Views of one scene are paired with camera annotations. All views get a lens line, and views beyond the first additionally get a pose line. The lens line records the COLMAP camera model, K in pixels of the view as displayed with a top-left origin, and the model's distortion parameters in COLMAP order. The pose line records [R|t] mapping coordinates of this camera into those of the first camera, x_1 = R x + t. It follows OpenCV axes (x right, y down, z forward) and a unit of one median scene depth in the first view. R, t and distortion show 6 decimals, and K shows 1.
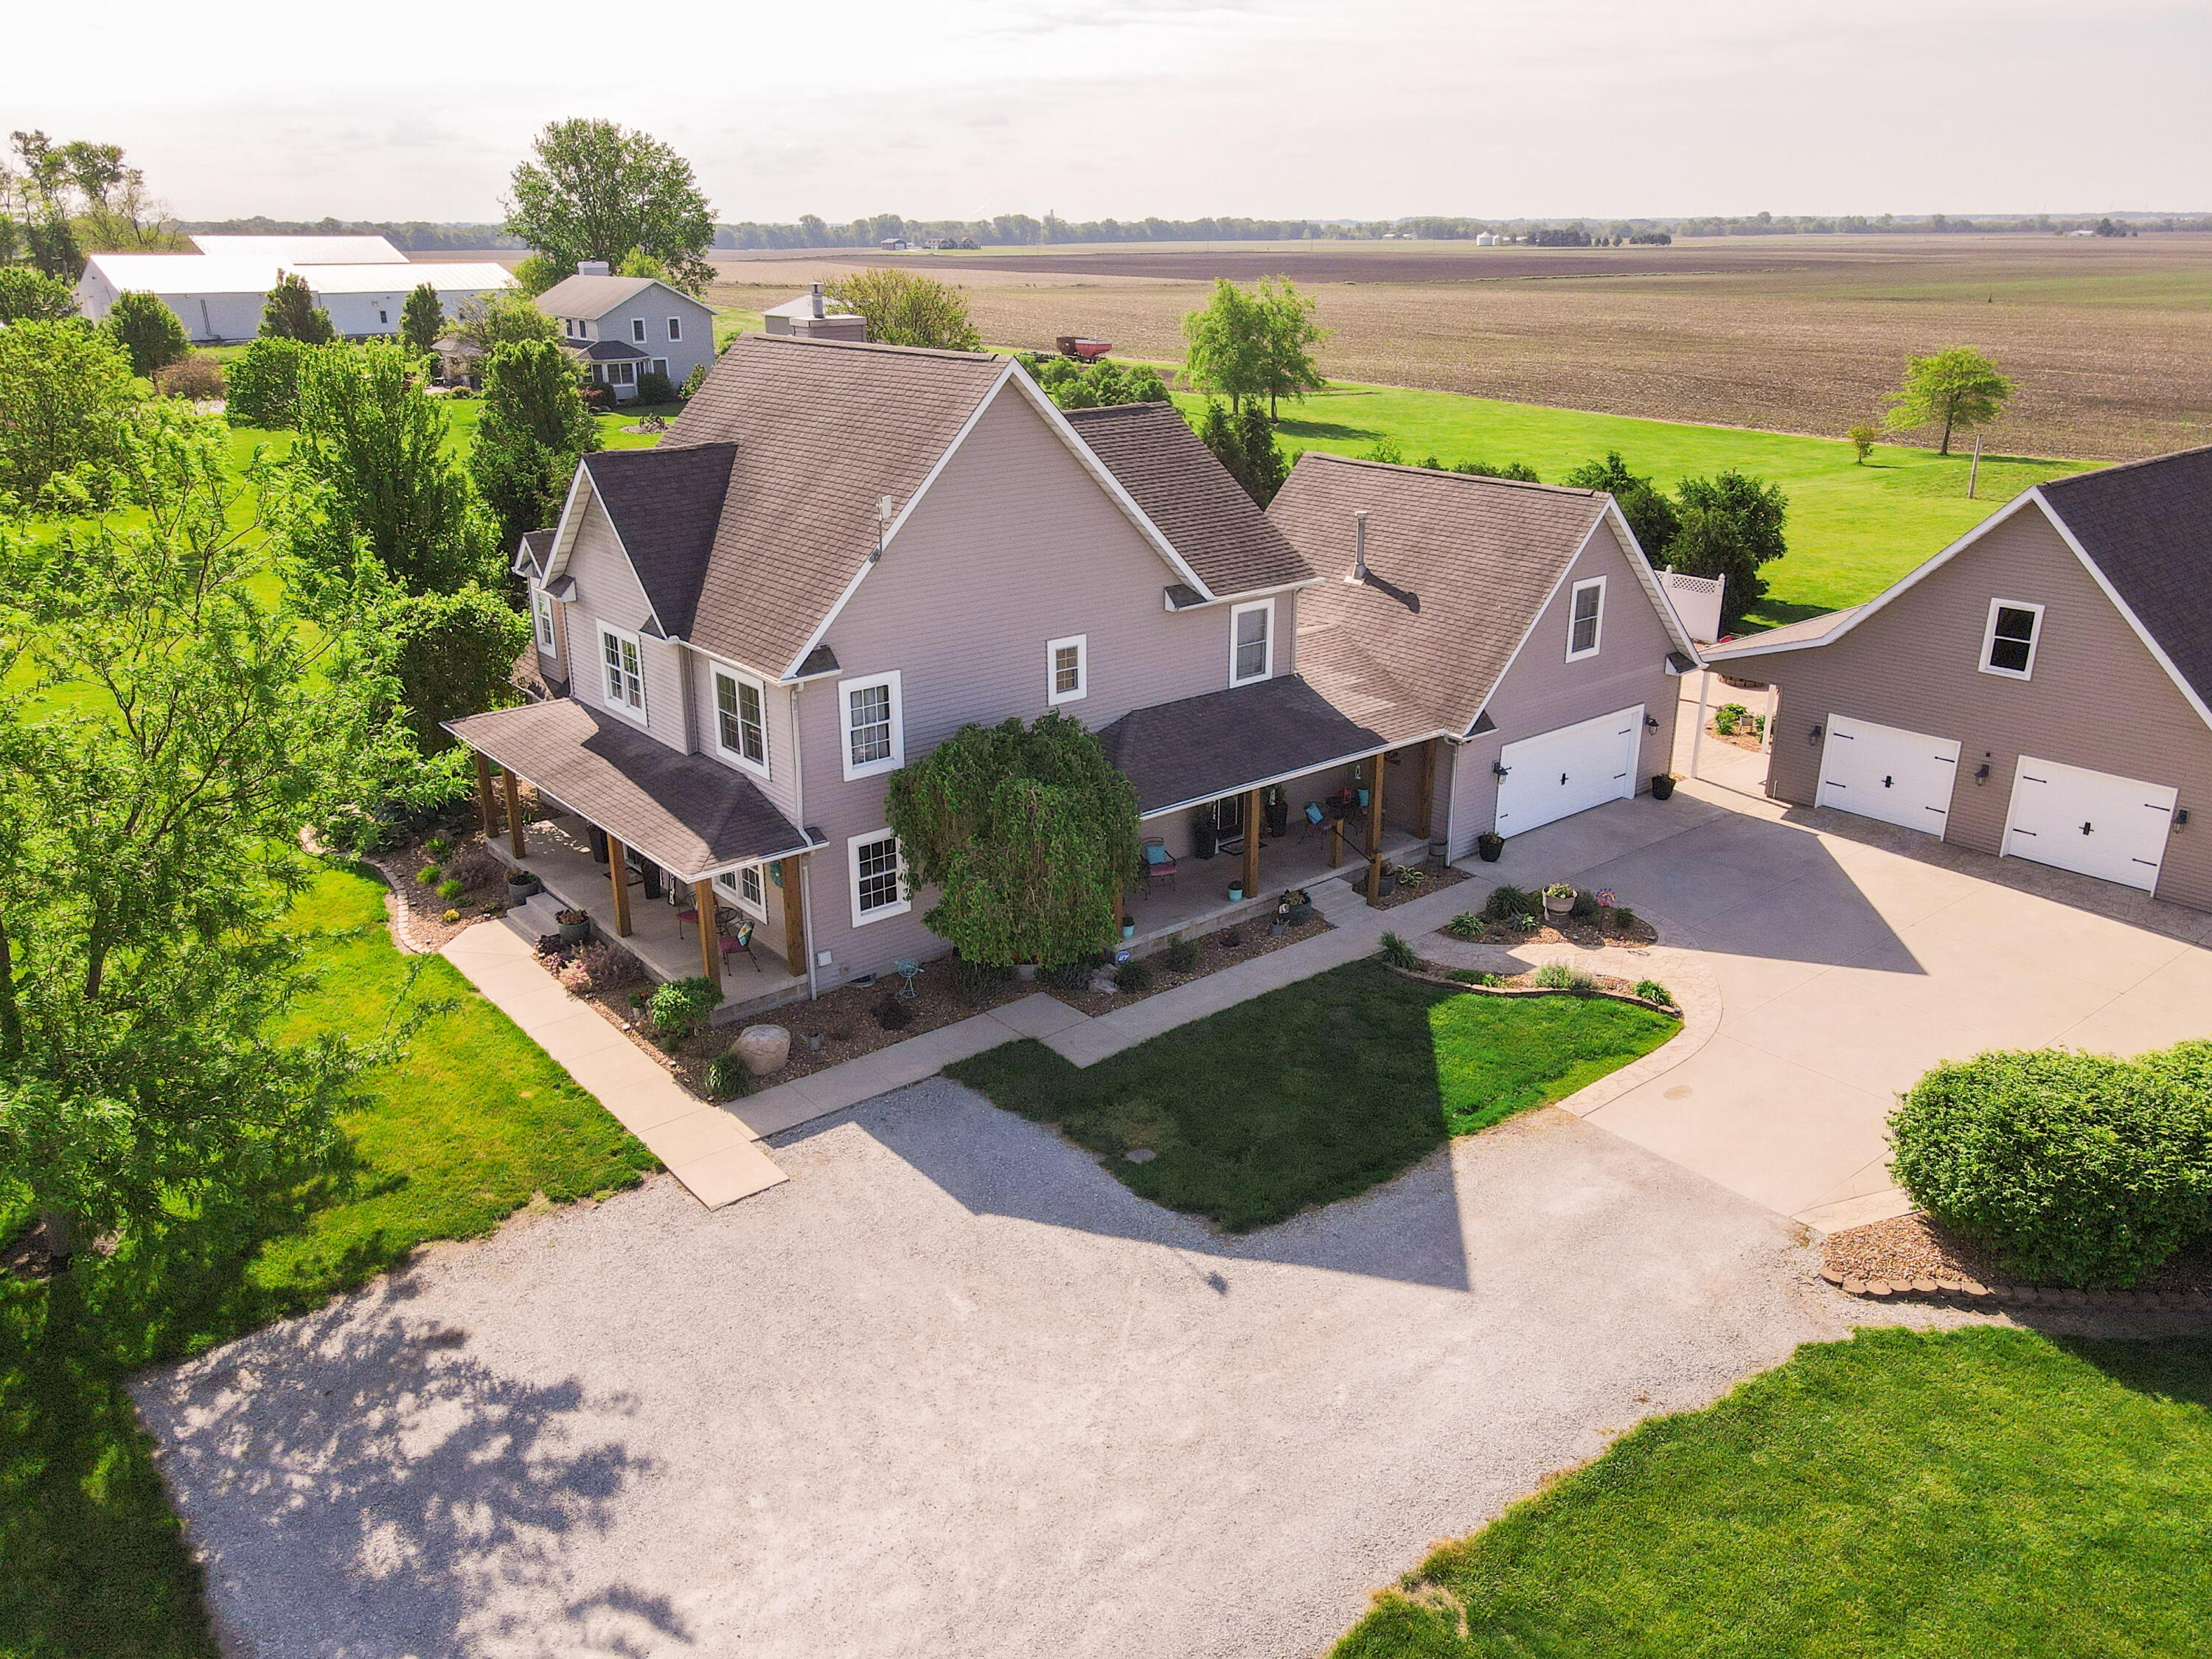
lens RADIAL K [[1650.6, 0, 1094.4], [0, 1650.6, 827.0], [0, 0, 1]] dist [-0.000016, 0.027616]
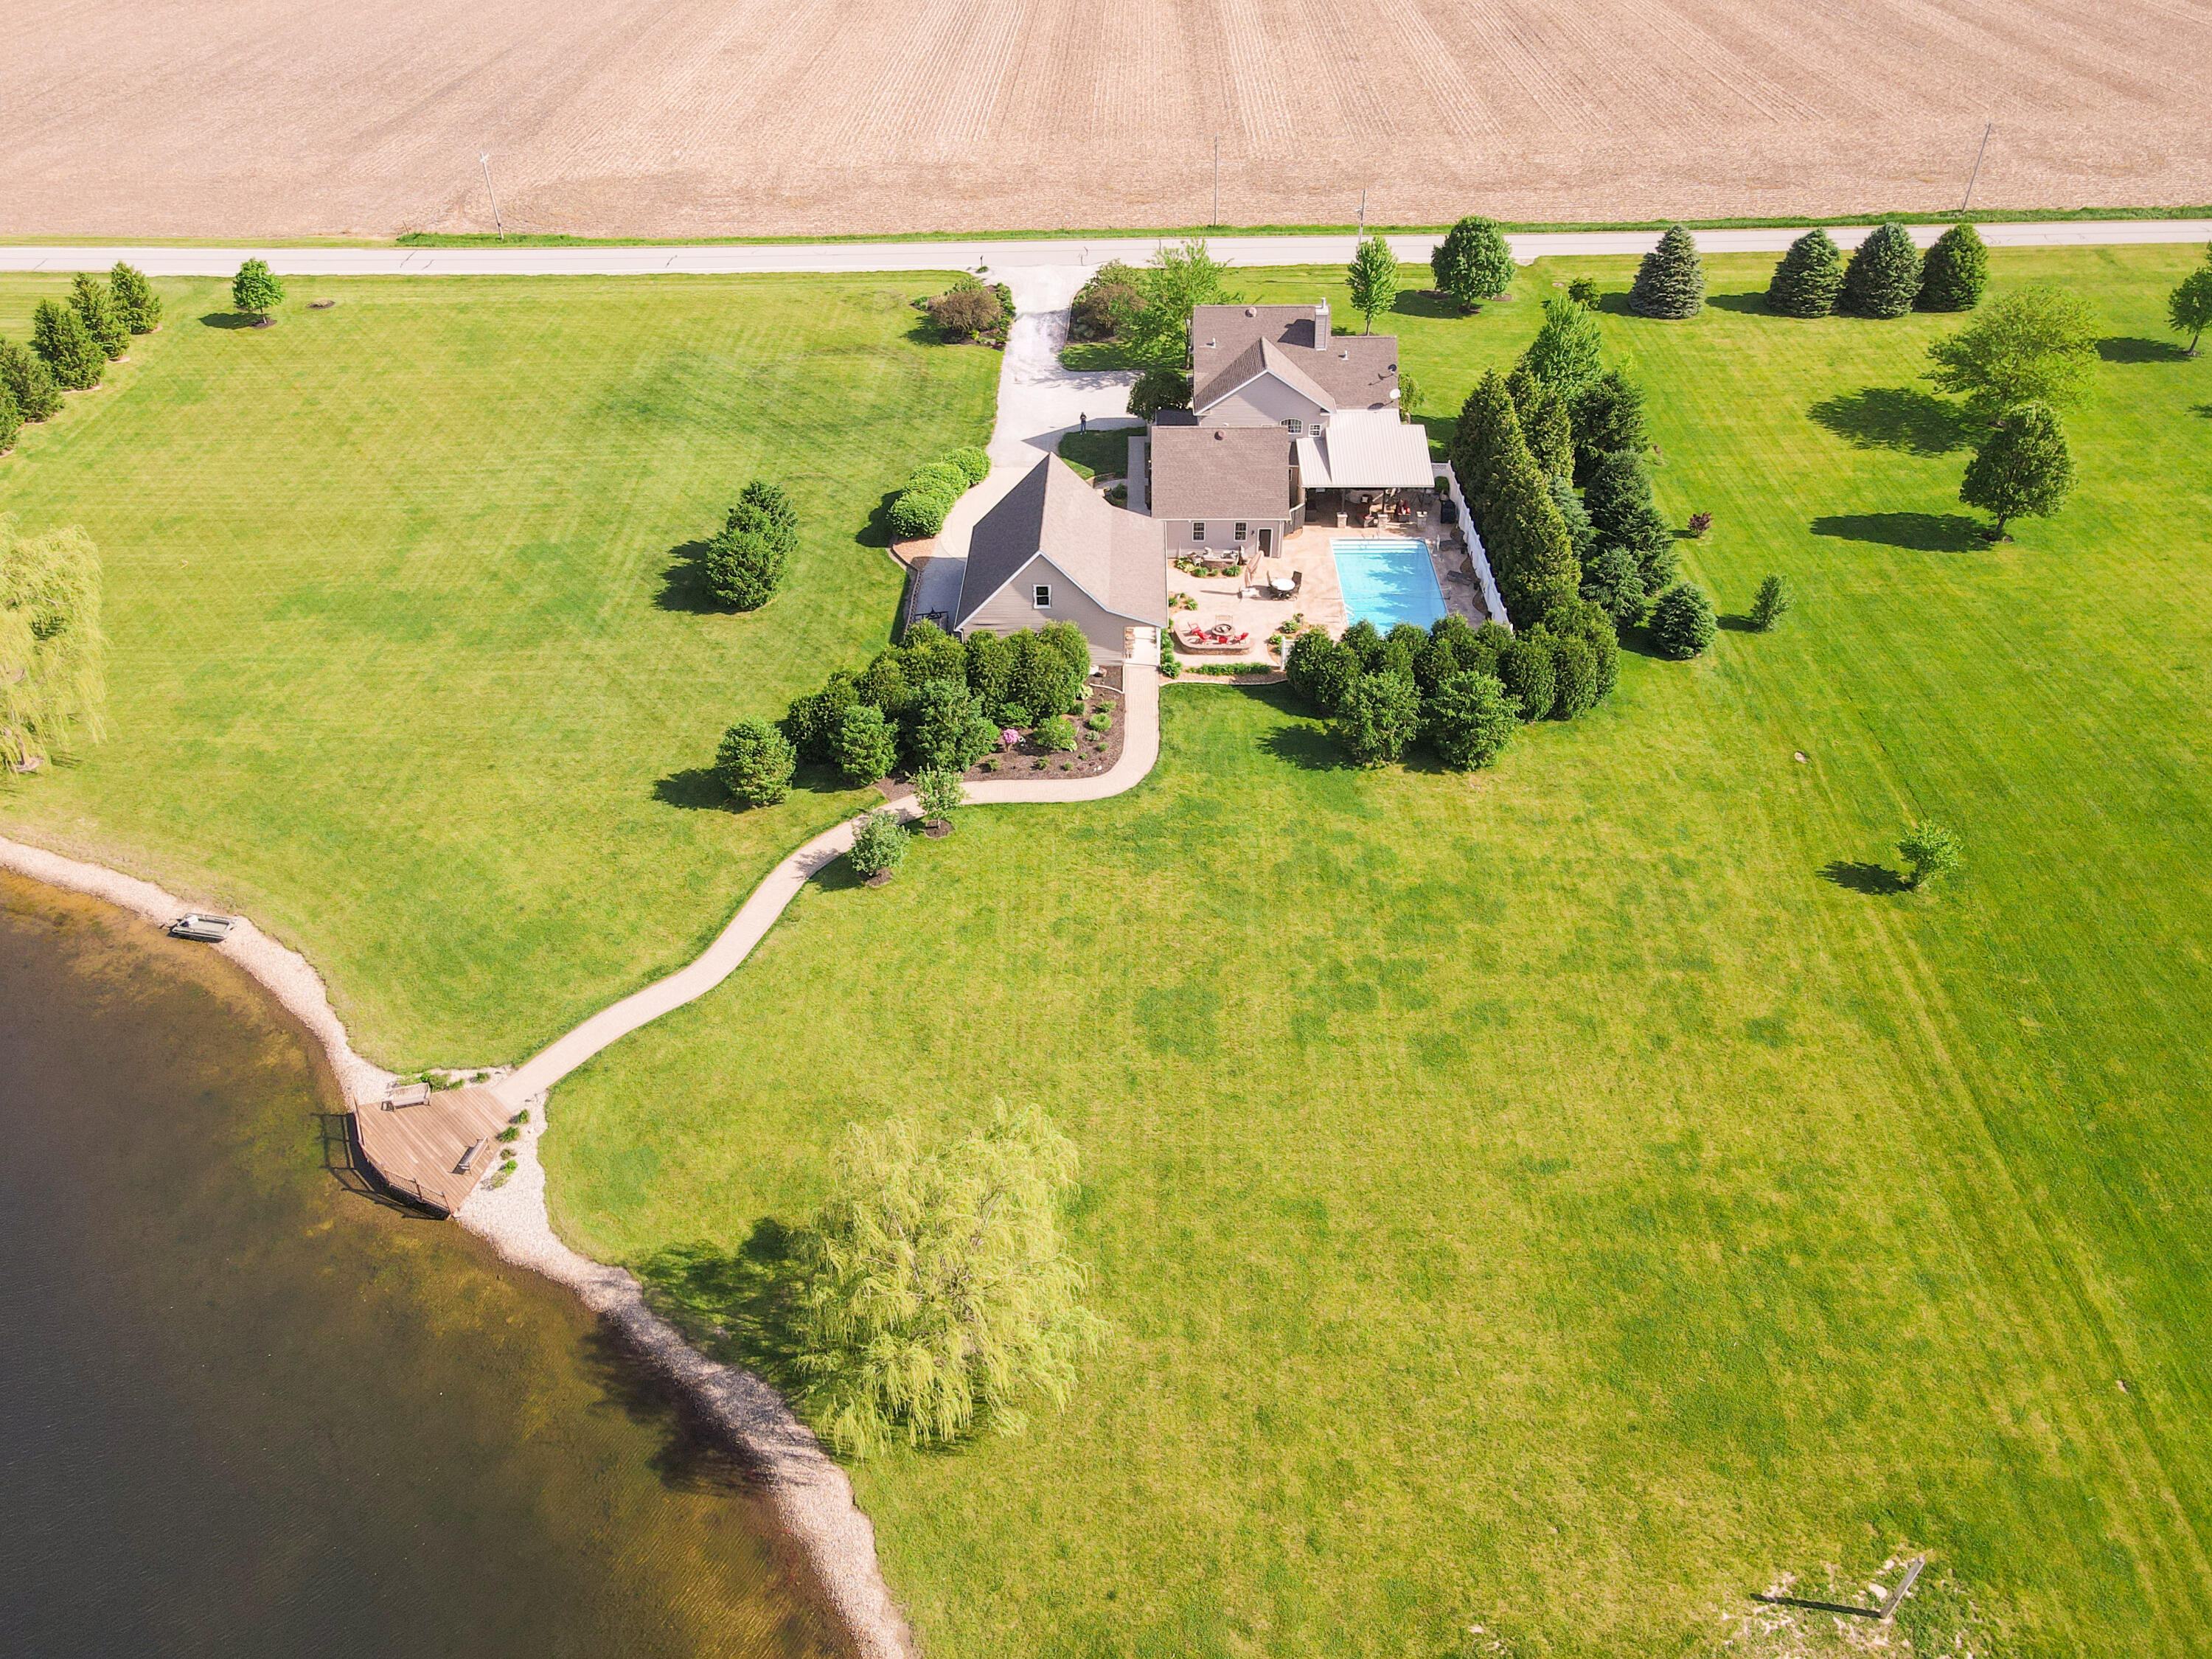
lens RADIAL K [[1611.5, 0, 1096.3], [0, 1611.5, 823.2], [0, 0, 1]] dist [-0.008122, 0.045792]
pose [[-0.649409, 0.467210, -0.599986, 3.019779], [-0.244323, 0.618974, 0.746444, -2.338967], [0.720121, 0.631337, -0.287817, 2.689229]]
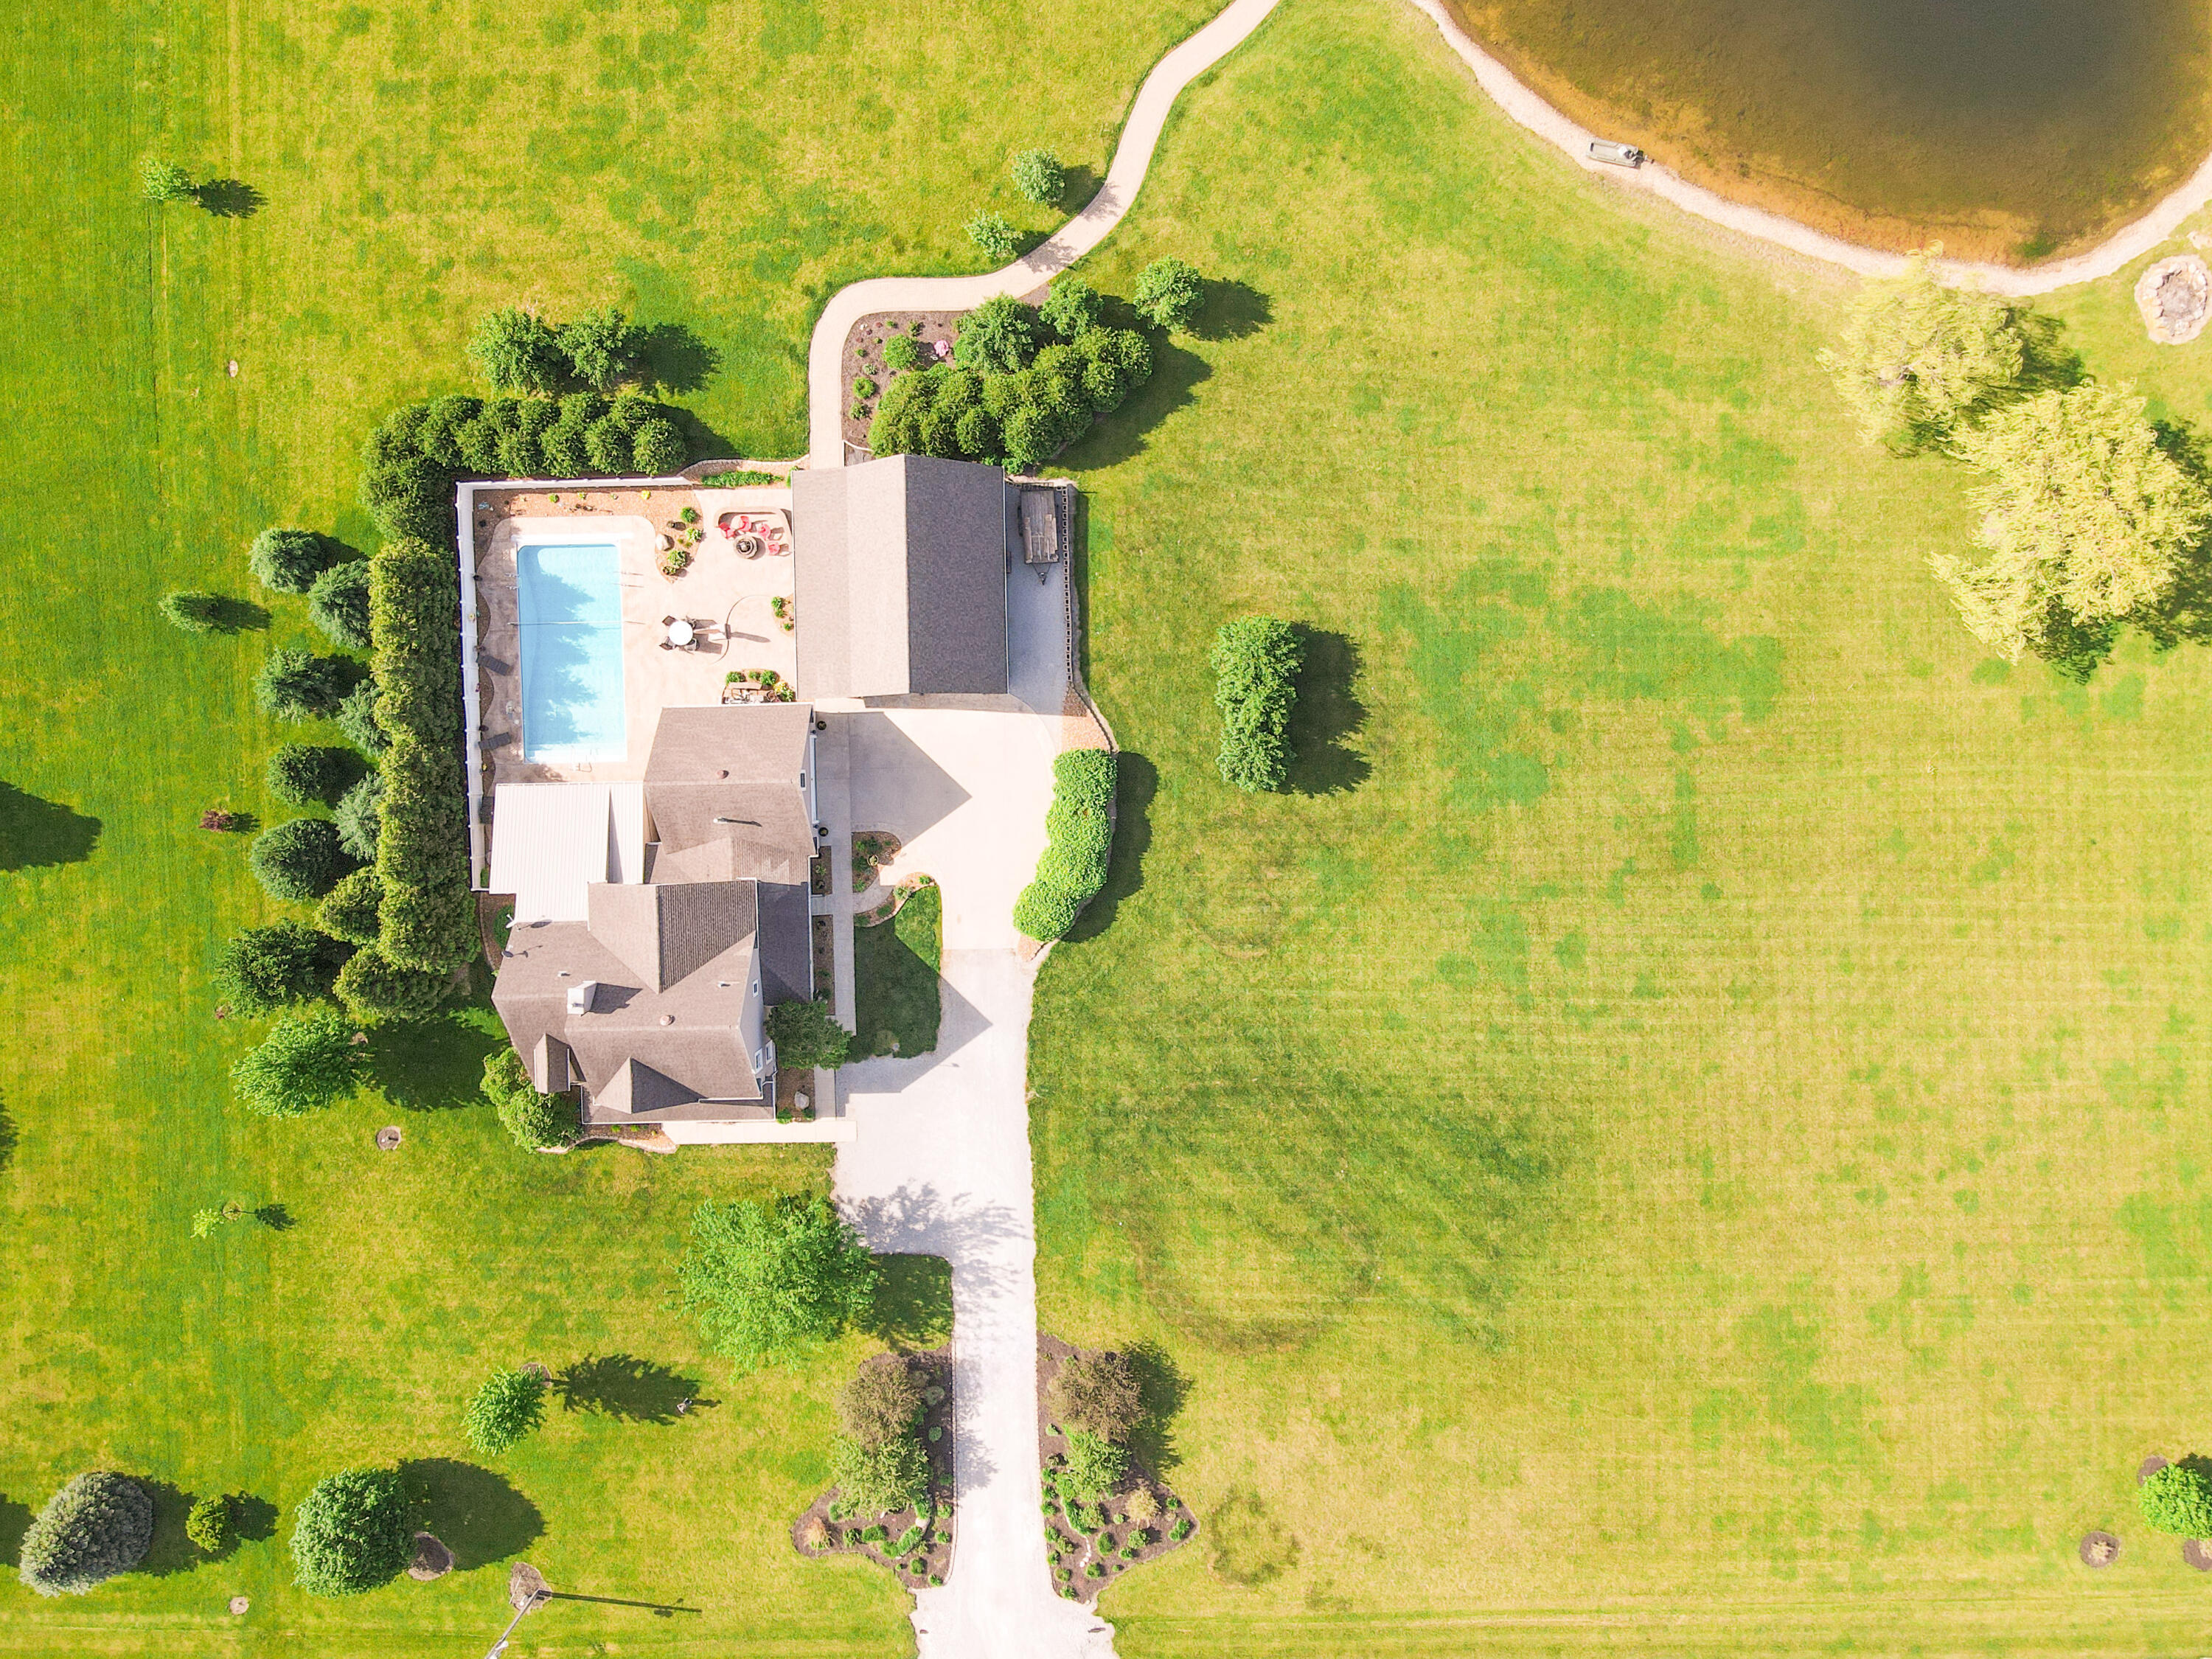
lens RADIAL K [[1650.6, 0, 1094.4], [0, 1650.6, 827.0], [0, 0, 1]] dist [-0.000016, 0.027616]
pose [[0.617353, -0.785523, -0.042759, 0.788547], [0.285939, 0.173423, 0.942424, -3.051022], [-0.732881, -0.594035, 0.331675, -0.336097]]
